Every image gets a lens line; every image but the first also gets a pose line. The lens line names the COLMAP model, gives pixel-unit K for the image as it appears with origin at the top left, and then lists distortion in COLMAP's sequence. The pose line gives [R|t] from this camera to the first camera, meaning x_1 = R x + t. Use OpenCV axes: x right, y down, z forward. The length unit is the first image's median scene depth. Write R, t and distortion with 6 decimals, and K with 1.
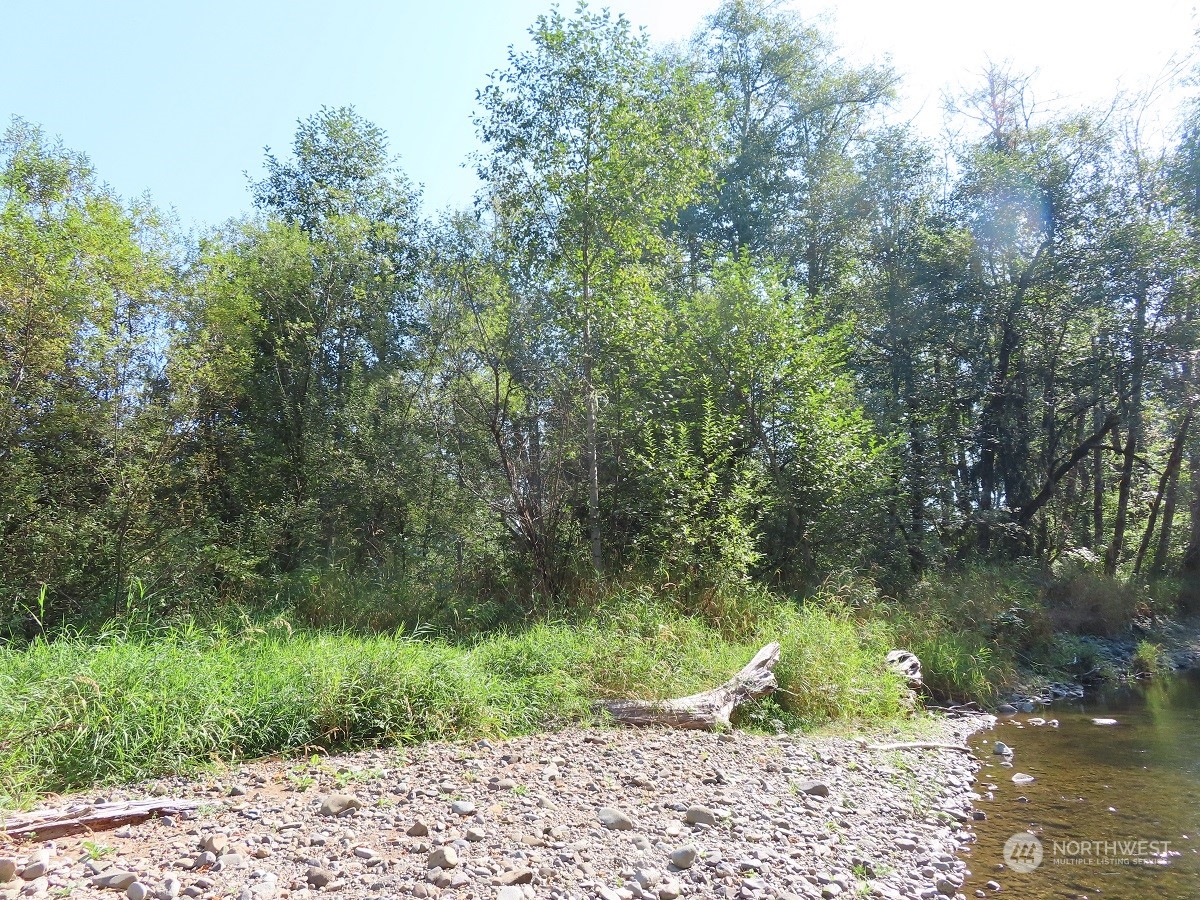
lens RADIAL K [[861.9, 0, 588.4], [0, 861.9, 451.0], [0, 0, 1]] dist [-0.014143, 0.011330]
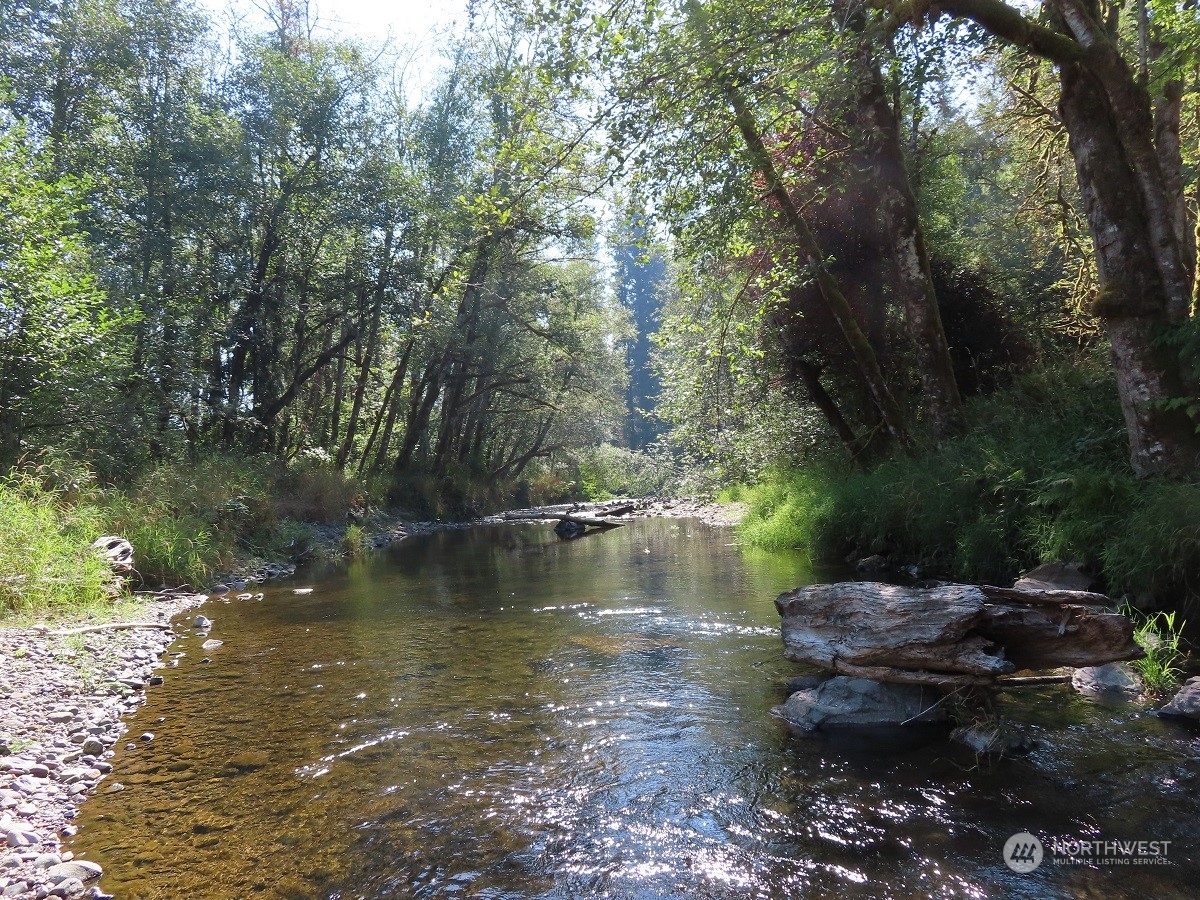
lens RADIAL K [[861.9, 0, 601.9], [0, 861.9, 450.1], [0, 0, 1]] dist [-0.014143, 0.011330]
pose [[0.679023, 0.034868, 0.733289, 0.024829], [-0.115609, 0.991486, 0.059909, 0.014046], [-0.724957, -0.125455, 0.677273, -0.013772]]
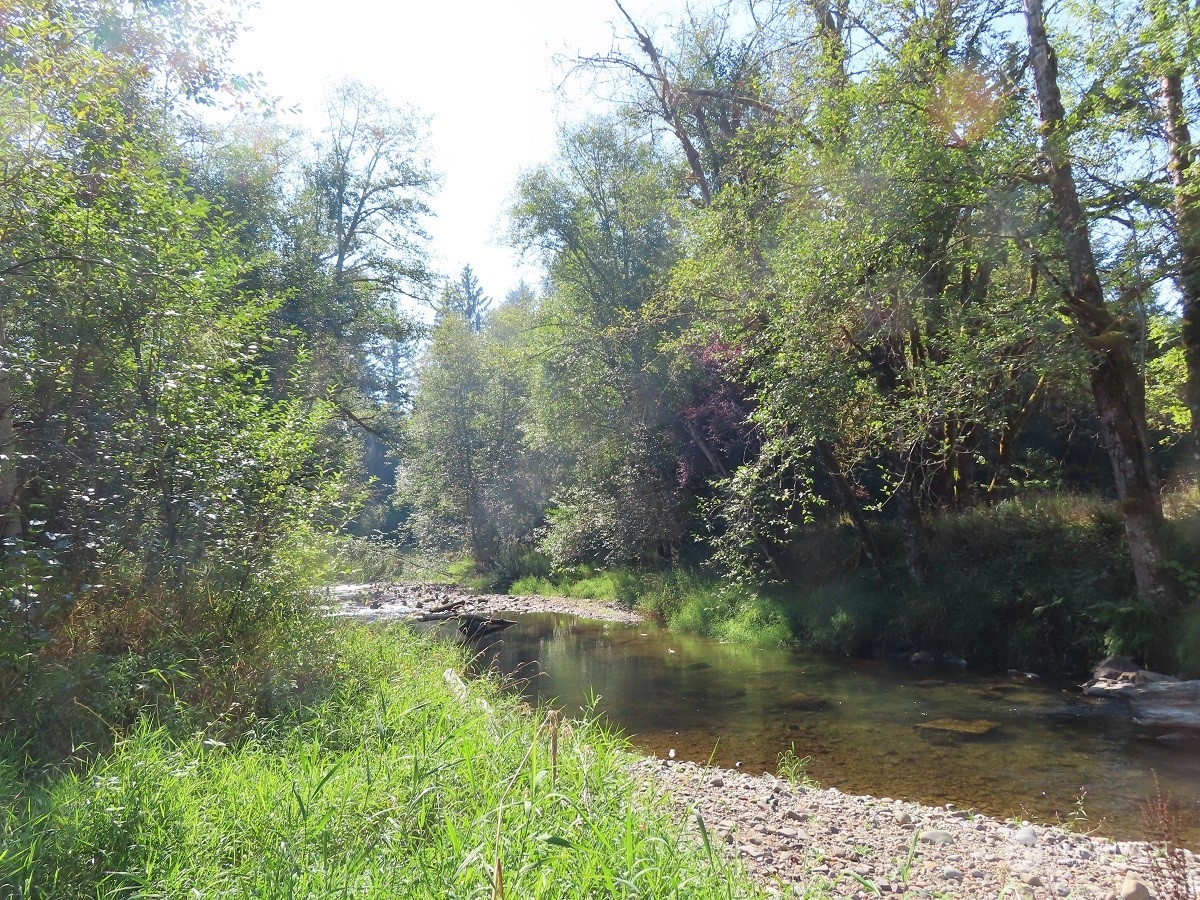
lens RADIAL K [[861.9, 0, 592.1], [0, 861.9, 454.4], [0, 0, 1]] dist [-0.014143, 0.011330]
pose [[0.307316, 0.125581, 0.943285, -0.373699], [-0.150752, 0.985161, -0.082042, 0.028189], [-0.939591, -0.116989, 0.321687, 0.332082]]
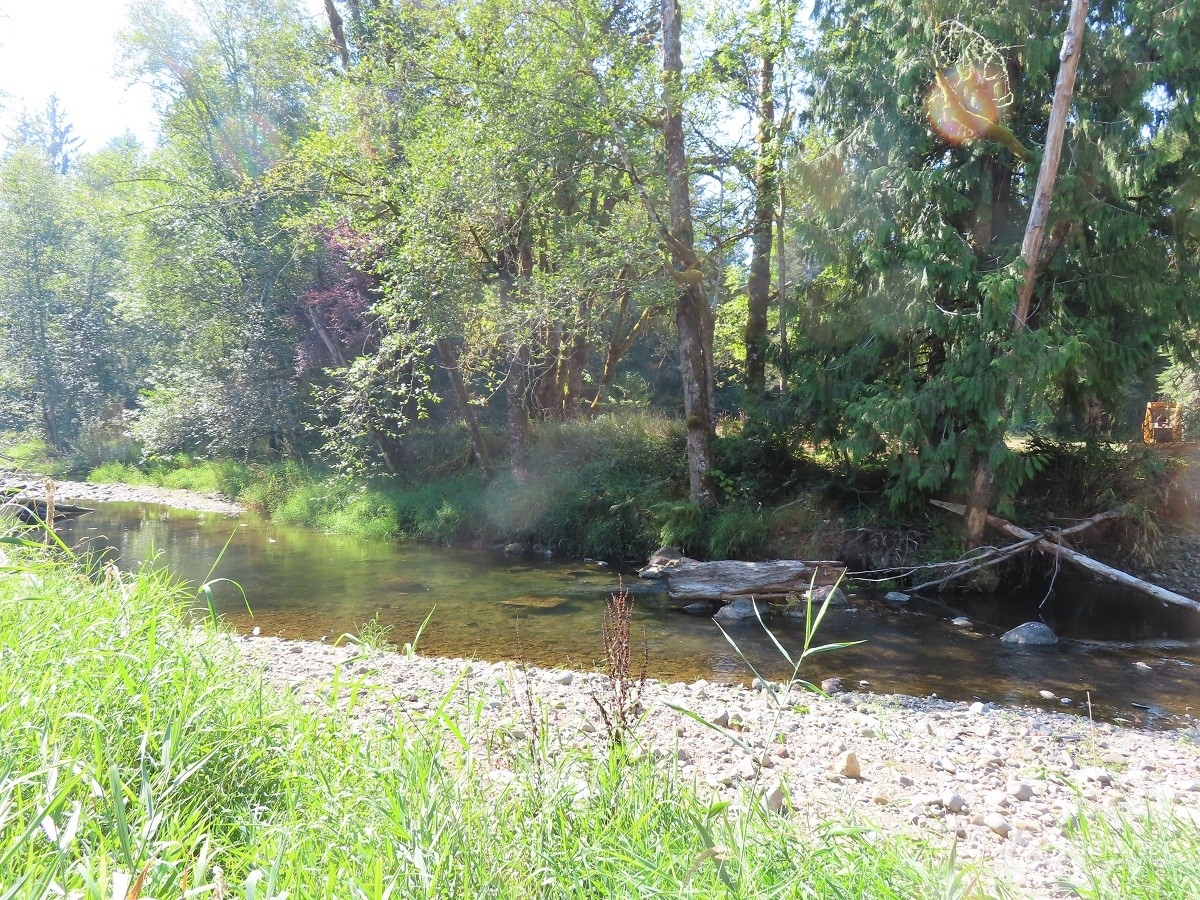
lens RADIAL K [[861.9, 0, 595.8], [0, 861.9, 448.7], [0, 0, 1]] dist [-0.014143, 0.011330]
pose [[-0.122667, 0.033532, 0.991881, -0.383275], [-0.202581, 0.977541, -0.058101, 0.039024], [-0.971552, -0.208063, -0.113119, 0.316397]]
